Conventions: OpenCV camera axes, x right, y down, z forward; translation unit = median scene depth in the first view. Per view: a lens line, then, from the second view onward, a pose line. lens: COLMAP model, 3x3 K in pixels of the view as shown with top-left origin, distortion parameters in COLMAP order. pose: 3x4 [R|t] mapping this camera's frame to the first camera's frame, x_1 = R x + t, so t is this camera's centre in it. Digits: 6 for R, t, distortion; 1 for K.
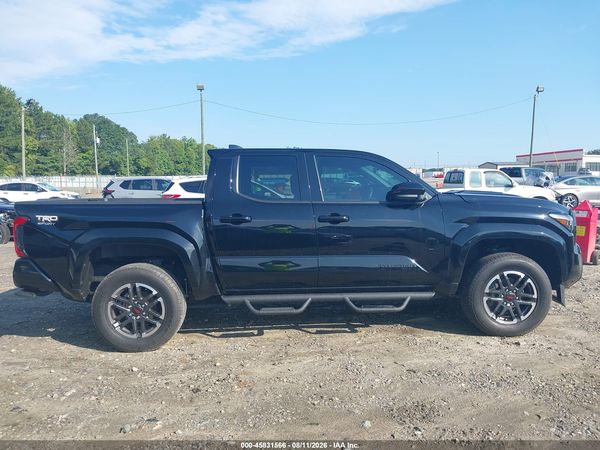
lens RADIAL K [[474.9, 0, 303.2], [0, 474.9, 226.7], [0, 0, 1]] dist [-0.007896, 0.004308]
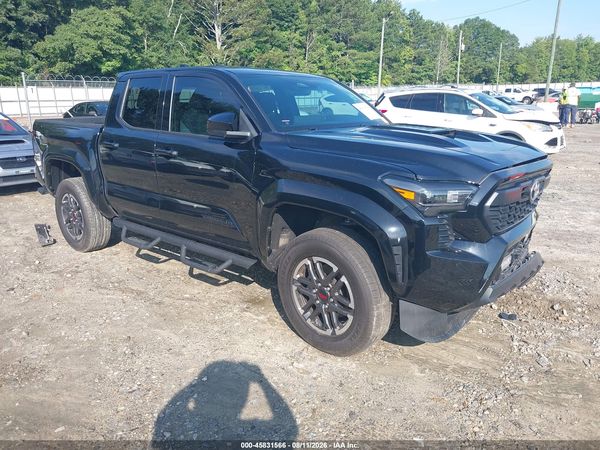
lens RADIAL K [[474.9, 0, 303.2], [0, 474.9, 226.7], [0, 0, 1]] dist [-0.007896, 0.004308]
pose [[0.730016, 0.187272, -0.657272, 0.836866], [-0.062143, 0.975930, 0.209044, -0.081302], [0.680599, -0.111761, 0.724082, 0.518473]]
